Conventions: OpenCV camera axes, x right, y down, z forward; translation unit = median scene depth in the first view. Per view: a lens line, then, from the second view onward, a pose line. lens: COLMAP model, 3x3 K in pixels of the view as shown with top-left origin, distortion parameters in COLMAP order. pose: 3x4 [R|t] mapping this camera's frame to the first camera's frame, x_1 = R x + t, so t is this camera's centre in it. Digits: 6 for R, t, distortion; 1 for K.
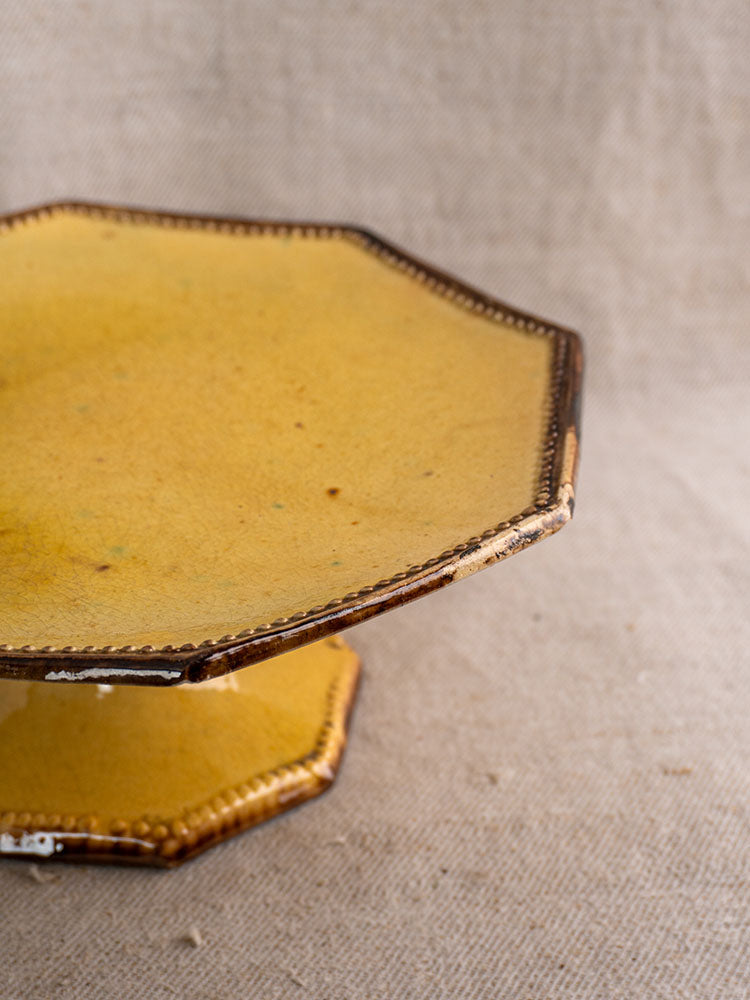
lens RADIAL K [[1483.1, 0, 412.8], [0, 1483.1, 546.1], [0, 0, 1]] dist [0.012312, 0.000000]
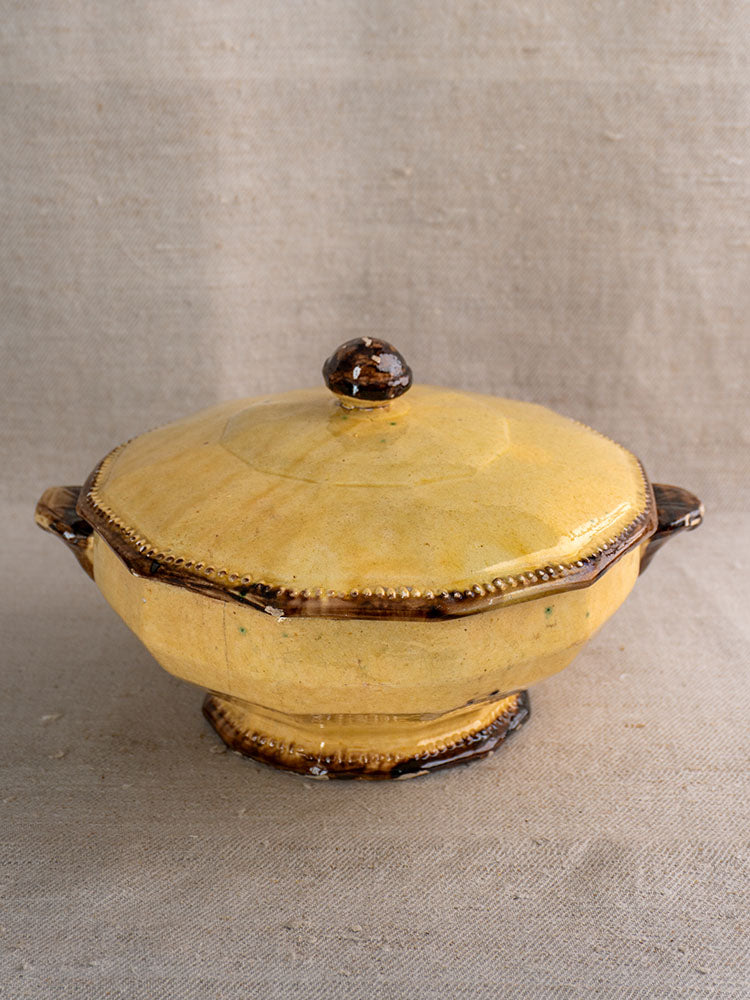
lens RADIAL K [[1483.1, 0, 392.9], [0, 1483.1, 396.1], [0, 0, 1]] dist [0.012312, 0.000000]
pose [[0.991520, 0.021819, -0.128110, 0.091281], [-0.053339, 0.967271, -0.248075, 0.160069], [0.118504, 0.252805, 0.960233, -0.405900]]
